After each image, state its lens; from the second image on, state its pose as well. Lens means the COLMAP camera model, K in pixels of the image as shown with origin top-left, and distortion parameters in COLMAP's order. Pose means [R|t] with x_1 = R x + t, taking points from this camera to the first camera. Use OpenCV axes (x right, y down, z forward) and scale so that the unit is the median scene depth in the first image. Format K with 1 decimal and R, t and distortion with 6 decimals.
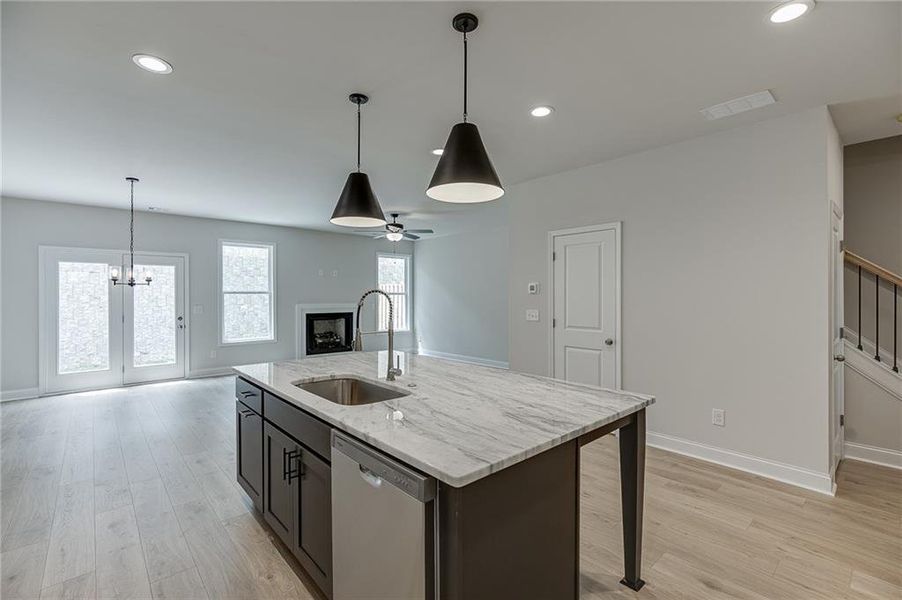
lens RADIAL K [[409.5, 0, 454.6], [0, 409.5, 300.3], [0, 0, 1]] dist [-0.002560, -0.000009]
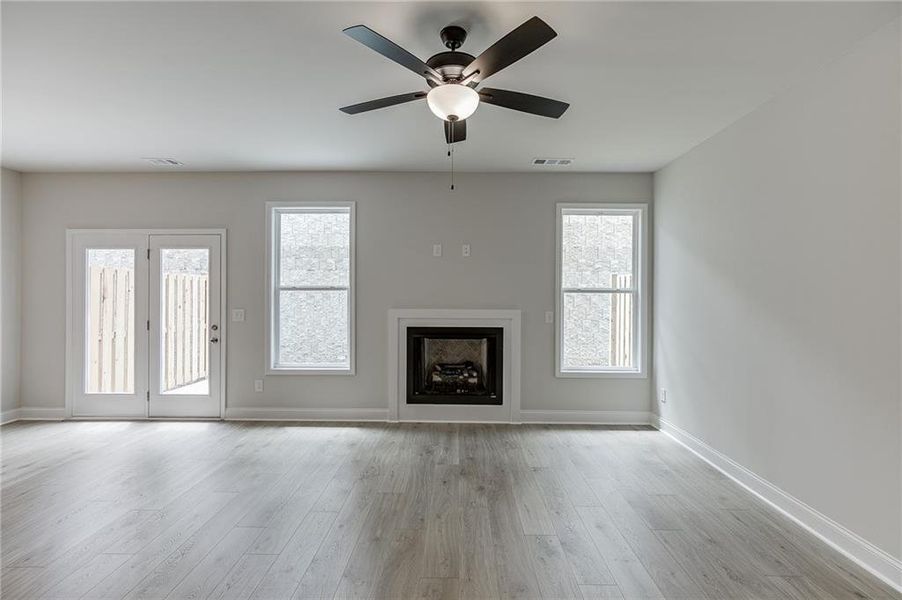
lens RADIAL K [[417.9, 0, 453.9], [0, 417.9, 301.6], [0, 0, 1]] dist [-0.002912, -0.000042]
pose [[0.734287, 0.013906, -0.678696, 0.062371], [-0.012429, 0.999898, 0.007040, -0.006288], [0.678725, 0.003267, 0.734385, 0.665210]]
